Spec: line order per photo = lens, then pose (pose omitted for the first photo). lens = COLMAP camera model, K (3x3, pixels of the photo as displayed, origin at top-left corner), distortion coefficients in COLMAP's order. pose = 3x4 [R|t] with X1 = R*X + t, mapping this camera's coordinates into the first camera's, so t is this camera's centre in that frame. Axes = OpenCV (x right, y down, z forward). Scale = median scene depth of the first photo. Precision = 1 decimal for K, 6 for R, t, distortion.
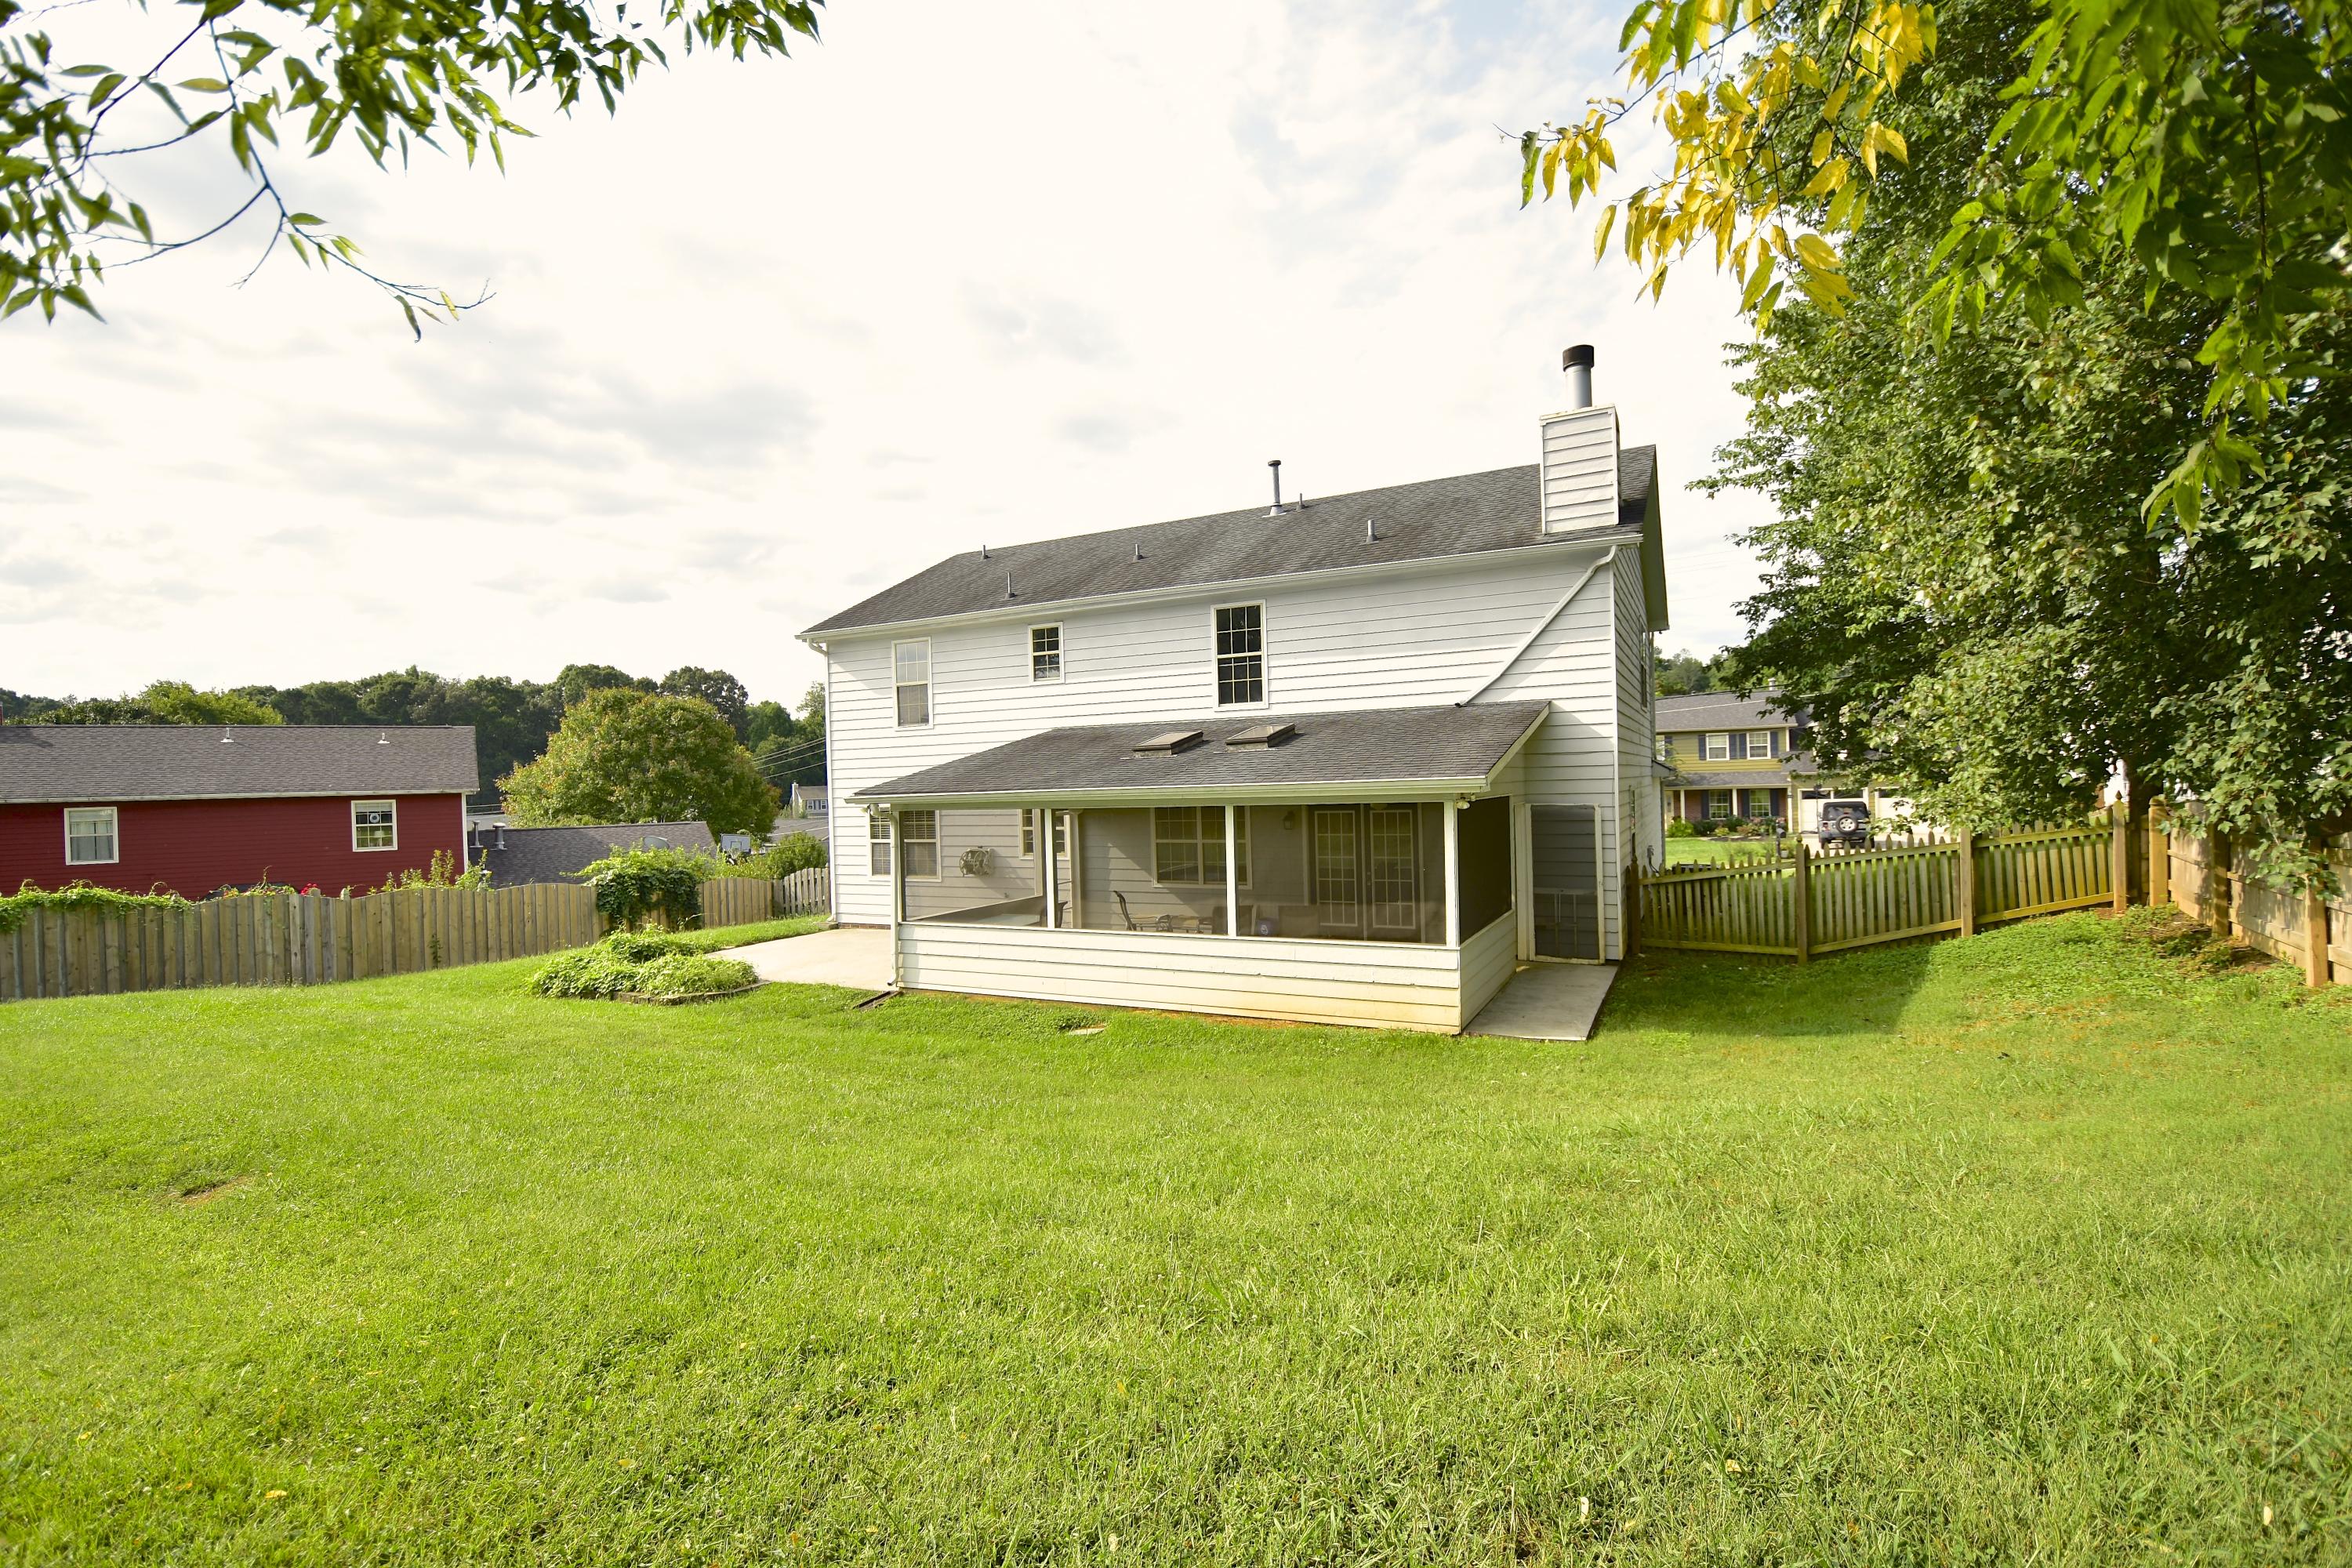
lens RADIAL K [[1052.7, 0, 1171.1], [0, 1052.7, 791.6], [0, 0, 1]] dist [0.020735, -0.026307]
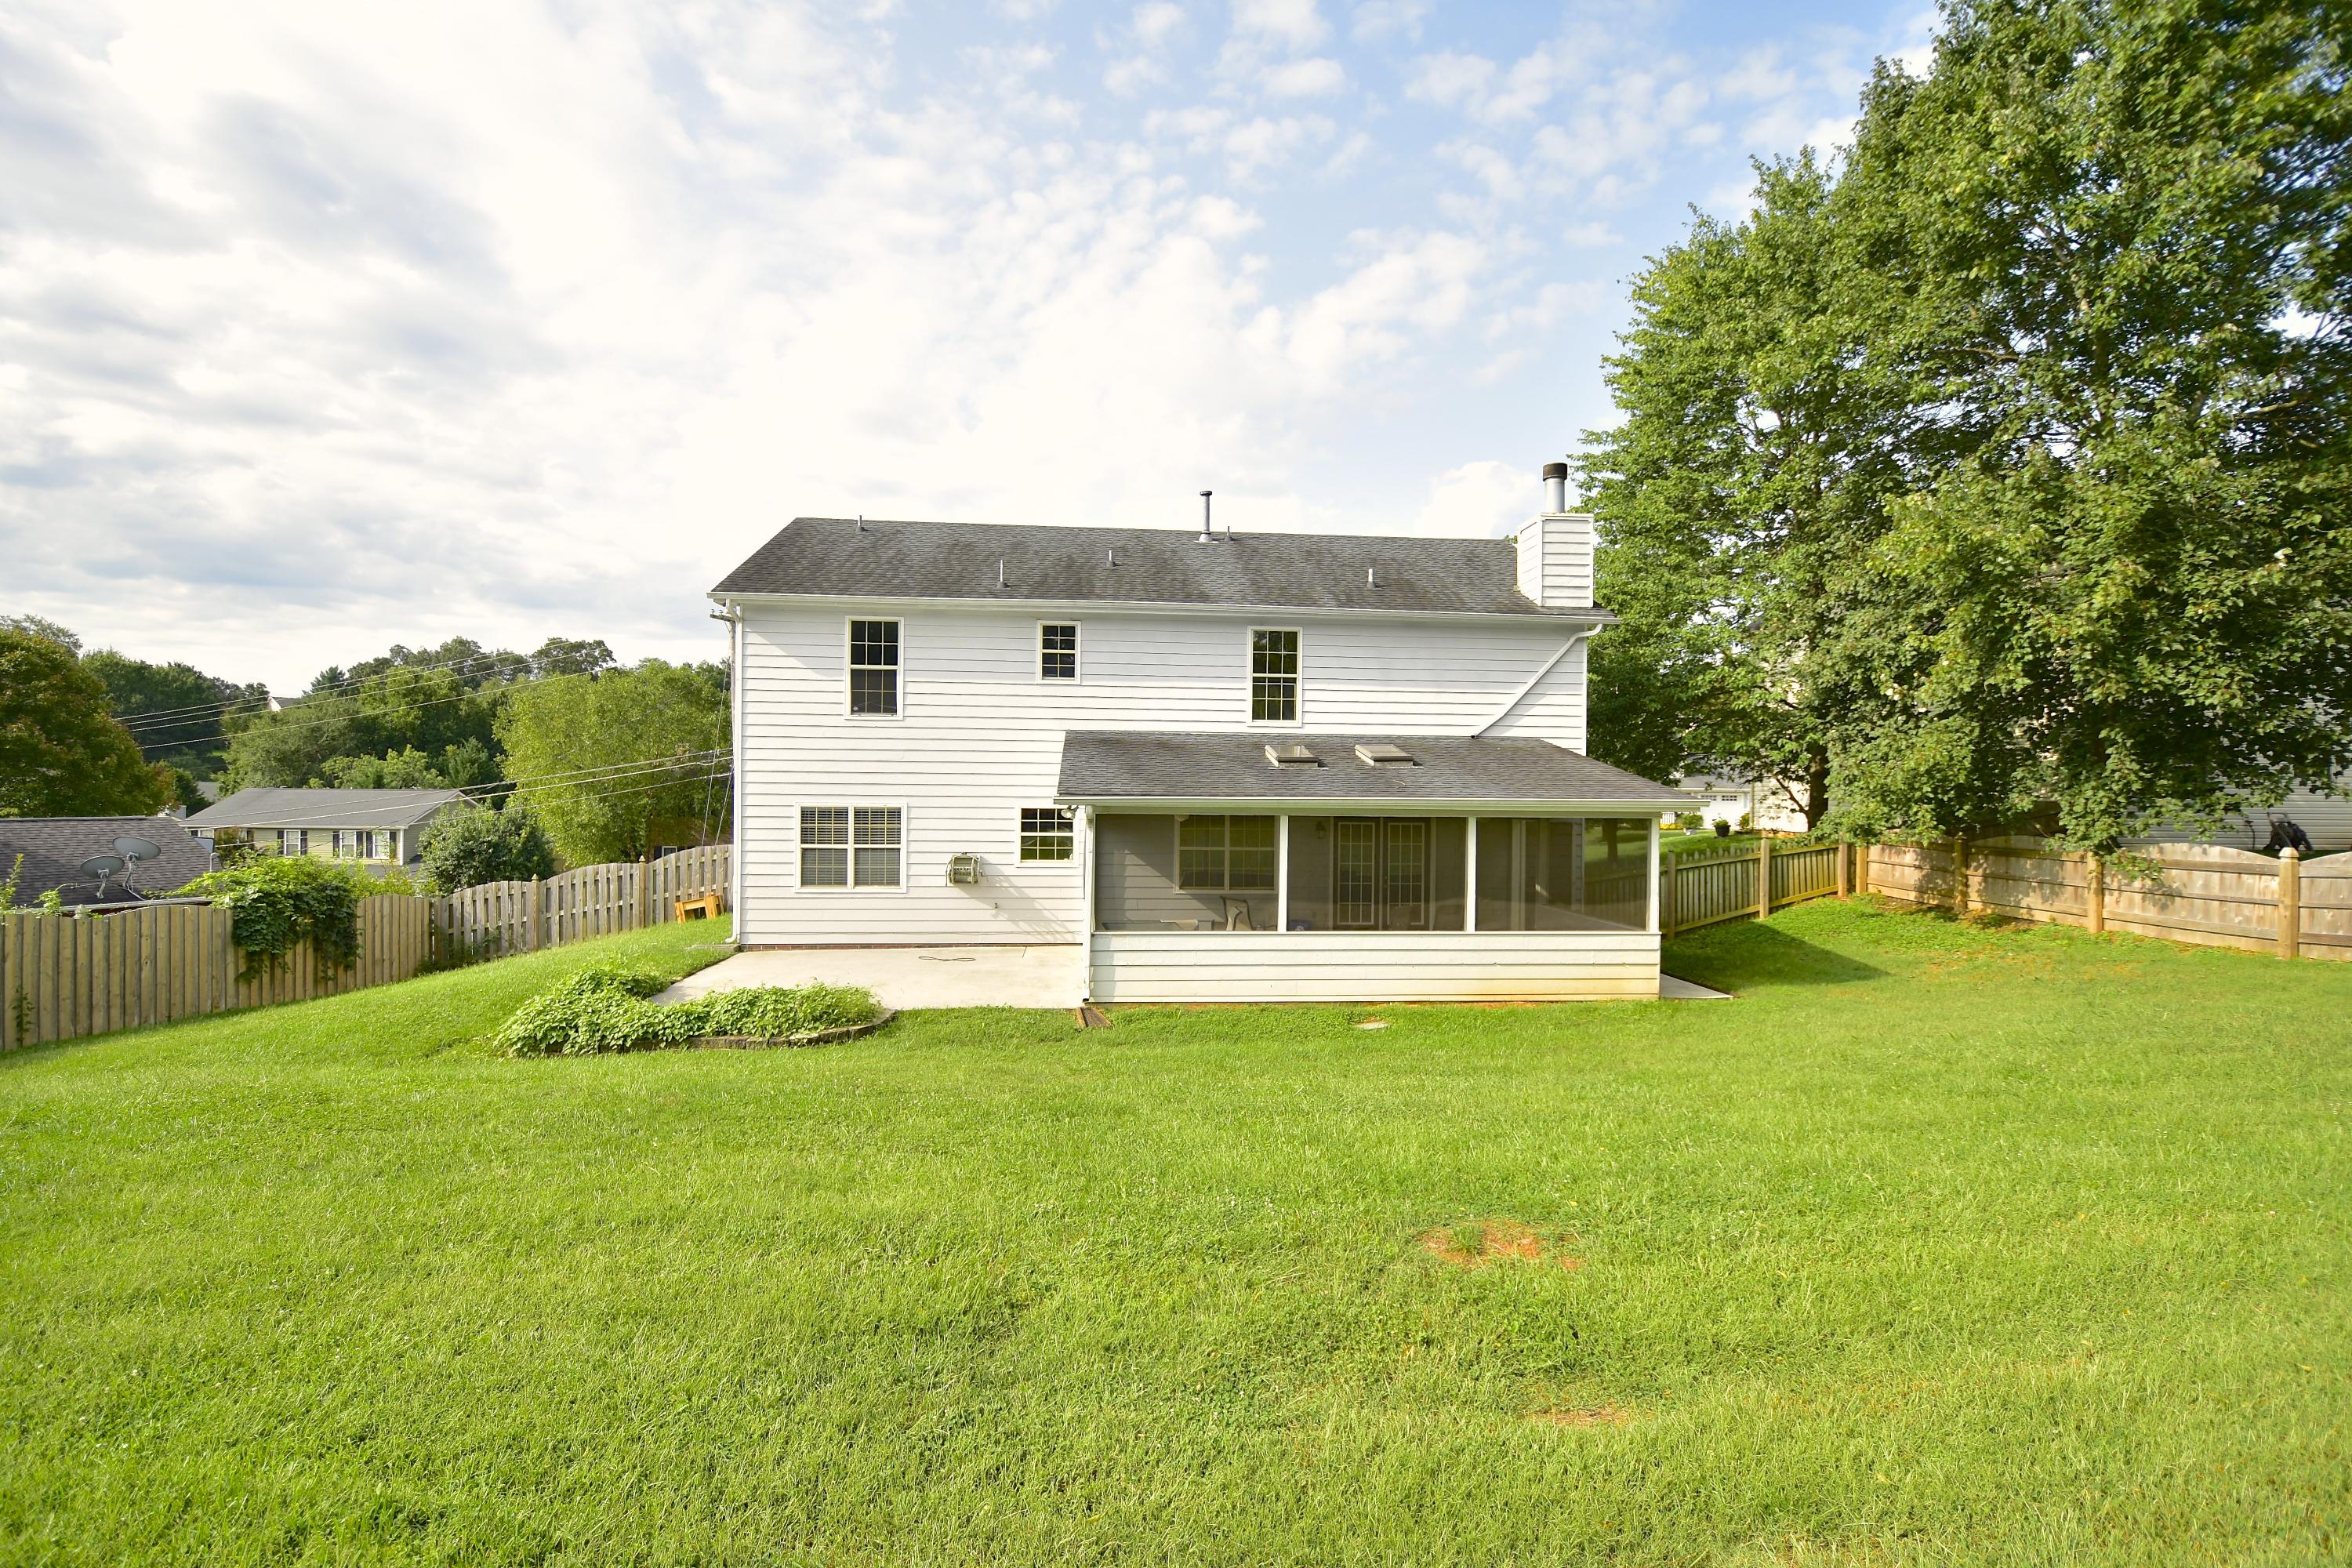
lens RADIAL K [[1052.7, 0, 1171.1], [0, 1052.7, 791.6], [0, 0, 1]] dist [0.020735, -0.026307]
pose [[0.846661, 0.035709, 0.530933, -0.584960], [-0.030112, 0.999362, -0.019195, 0.012339], [-0.531279, 0.000264, 0.847197, 0.144315]]
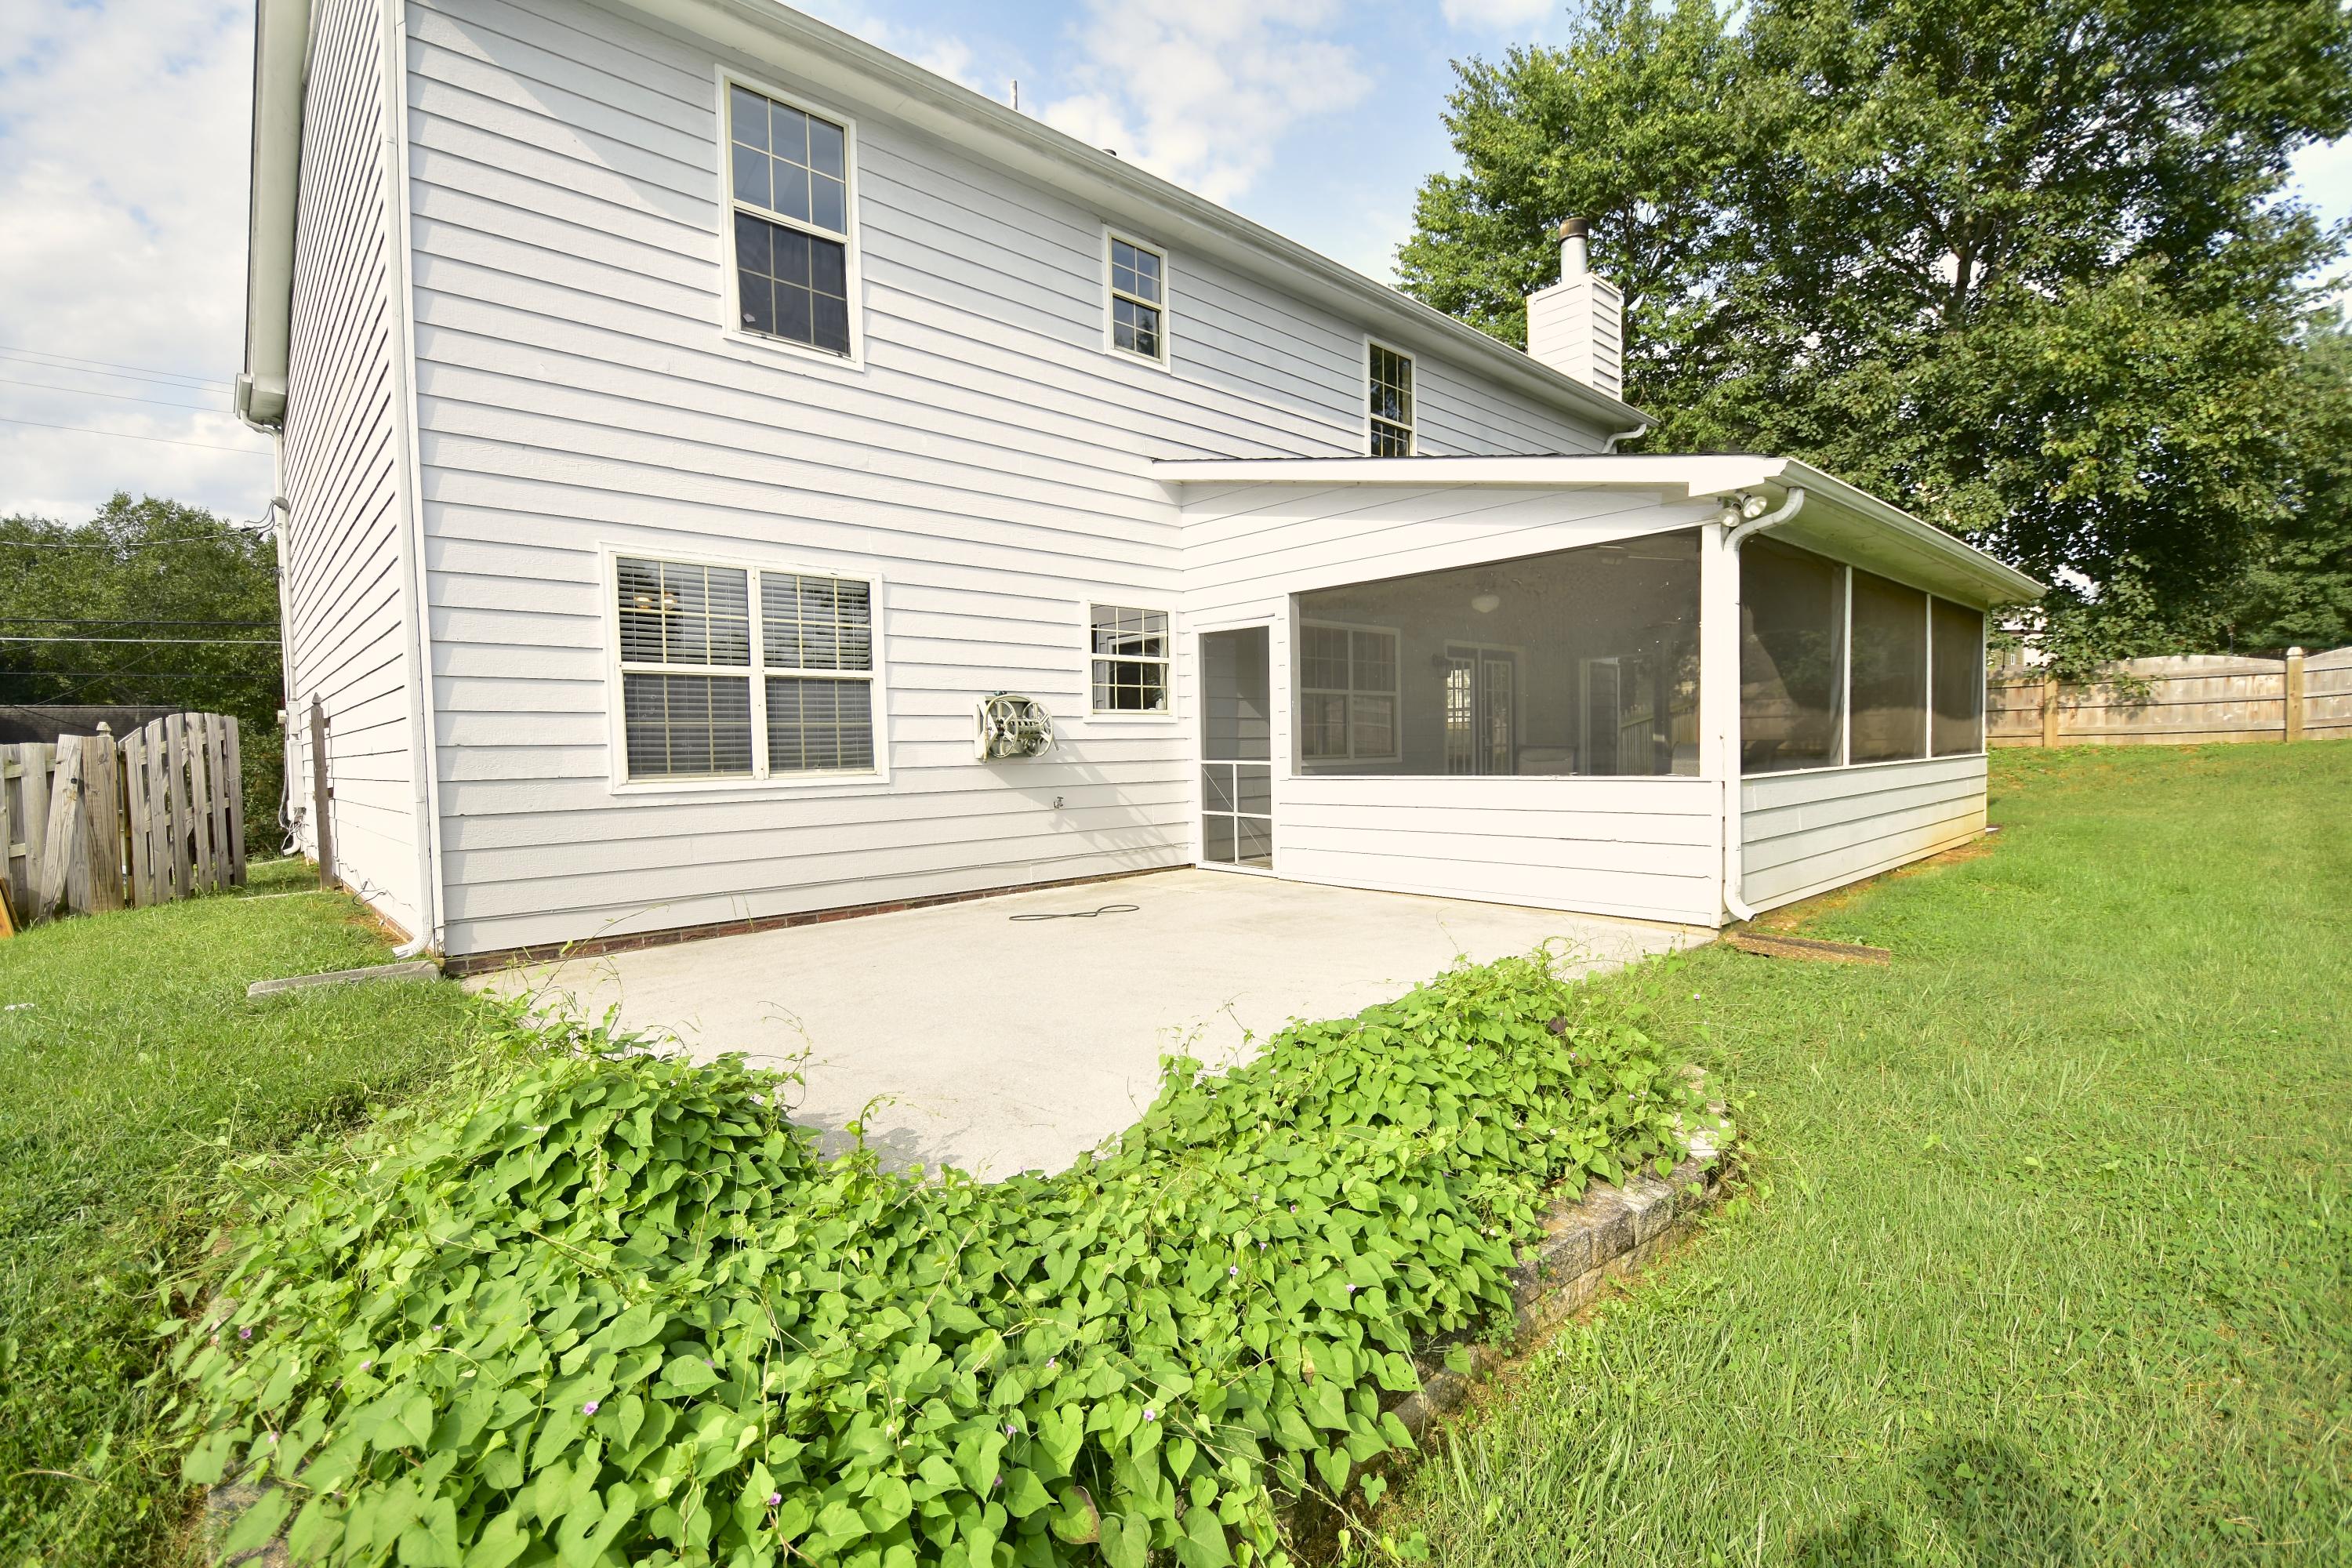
lens RADIAL K [[1052.7, 0, 1171.1], [0, 1052.7, 791.6], [0, 0, 1]] dist [0.020735, -0.026307]
pose [[0.336204, -0.017698, 0.941623, -0.631447], [0.019397, 0.999741, 0.011865, 0.100044], [-0.941590, 0.014275, 0.336460, 0.897091]]
